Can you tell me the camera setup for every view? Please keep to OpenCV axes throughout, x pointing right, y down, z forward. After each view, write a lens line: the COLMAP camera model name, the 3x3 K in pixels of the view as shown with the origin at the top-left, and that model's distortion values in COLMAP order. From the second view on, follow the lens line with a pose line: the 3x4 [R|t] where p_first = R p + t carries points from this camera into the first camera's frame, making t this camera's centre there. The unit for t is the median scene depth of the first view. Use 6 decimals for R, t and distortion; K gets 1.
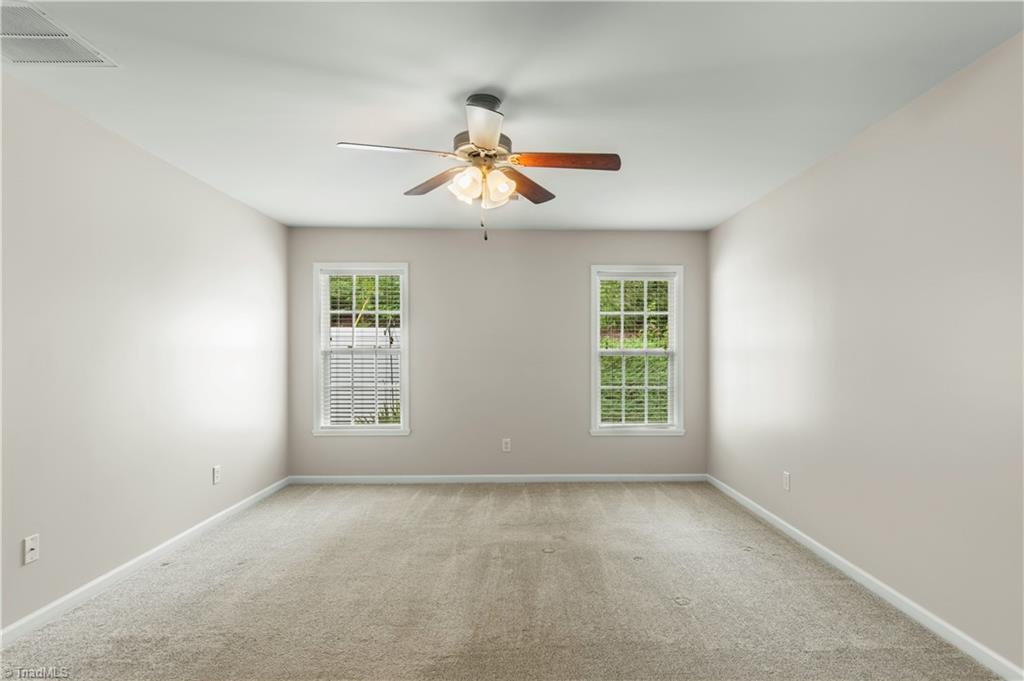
lens RADIAL K [[542.4, 0, 530.4], [0, 542.4, 361.0], [0, 0, 1]] dist [0.004934, -0.001101]
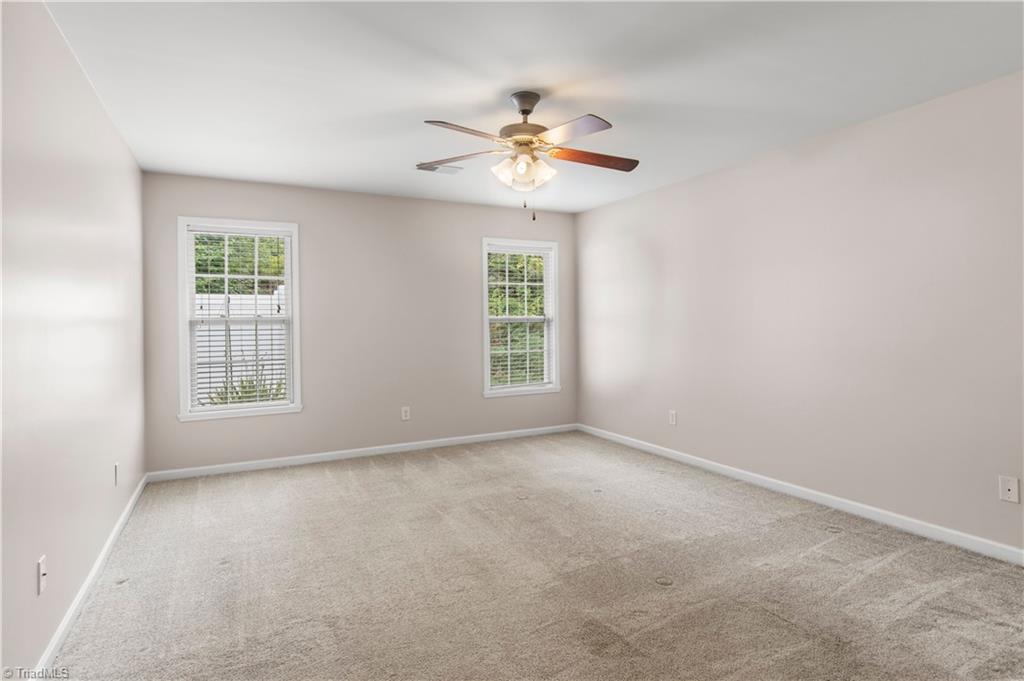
lens RADIAL K [[542.4, 0, 552.4], [0, 542.4, 324.4], [0, 0, 1]] dist [0.004934, -0.001101]
pose [[0.895137, -0.015232, 0.445531, -0.257887], [0.018996, 0.999812, -0.003983, 0.000562], [-0.445386, 0.012029, 0.895258, -0.016195]]
